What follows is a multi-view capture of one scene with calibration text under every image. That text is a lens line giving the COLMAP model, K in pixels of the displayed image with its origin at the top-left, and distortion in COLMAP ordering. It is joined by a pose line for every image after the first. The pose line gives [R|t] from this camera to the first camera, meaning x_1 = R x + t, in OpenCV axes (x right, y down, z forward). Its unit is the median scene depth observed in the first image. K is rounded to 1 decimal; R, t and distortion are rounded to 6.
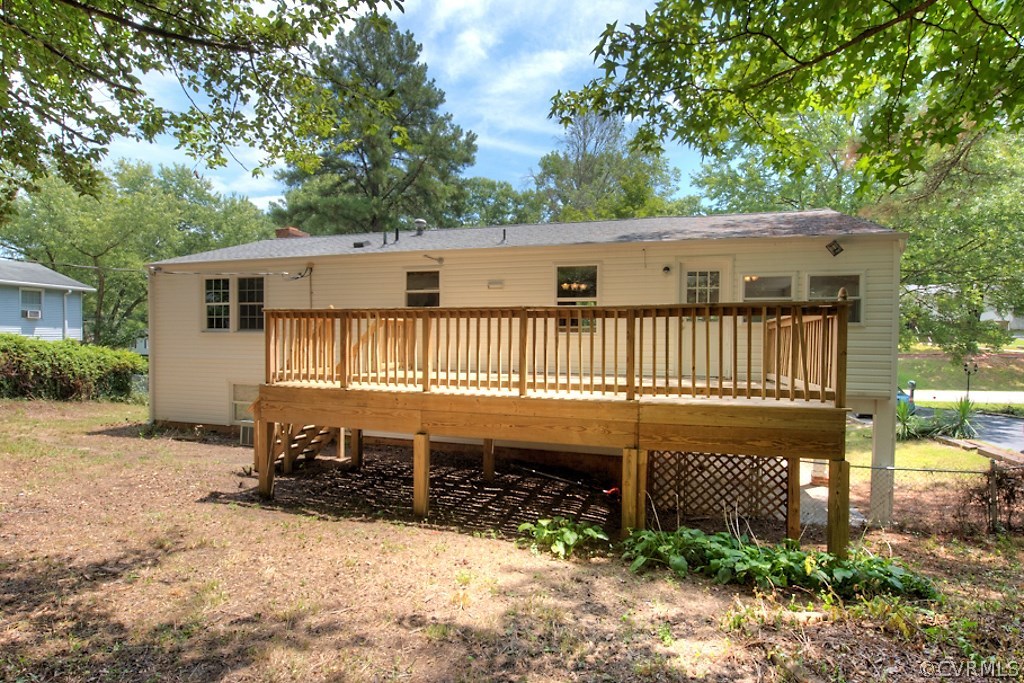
lens RADIAL K [[516.5, 0, 491.8], [0, 516.5, 344.9], [0, 0, 1]] dist [-0.000865, -0.000359]
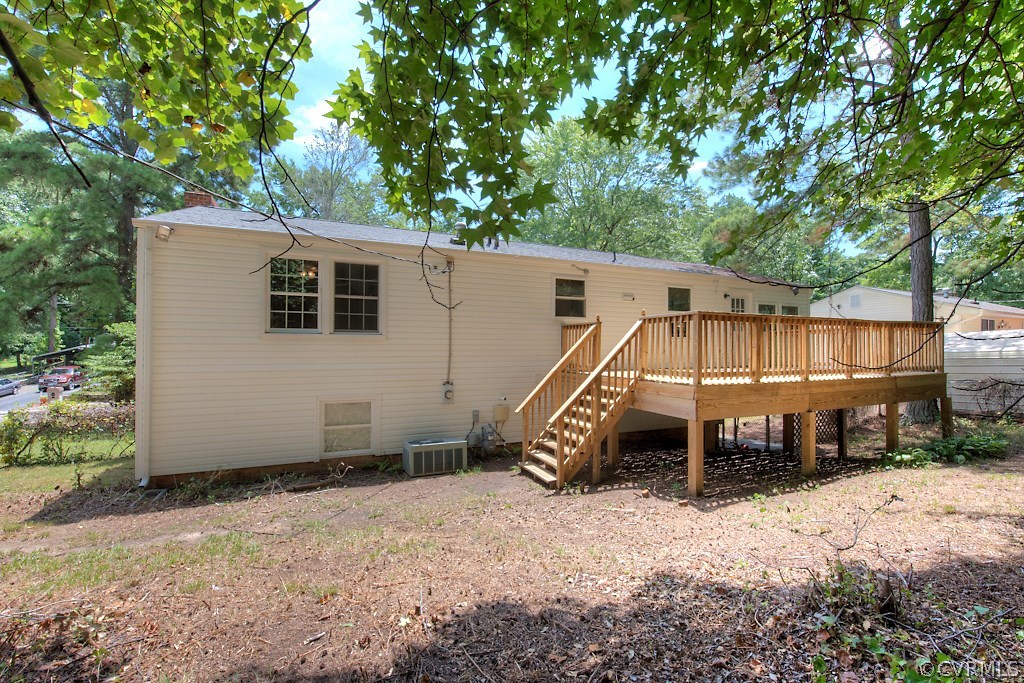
lens RADIAL K [[442.6, 0, 515.1], [0, 442.6, 343.9], [0, 0, 1]] dist [-0.013369, -0.000958]
pose [[0.725943, -0.004332, 0.687741, -0.789360], [0.014675, 0.999850, -0.009192, -0.000666], [-0.687598, 0.016765, 0.725898, 0.378013]]
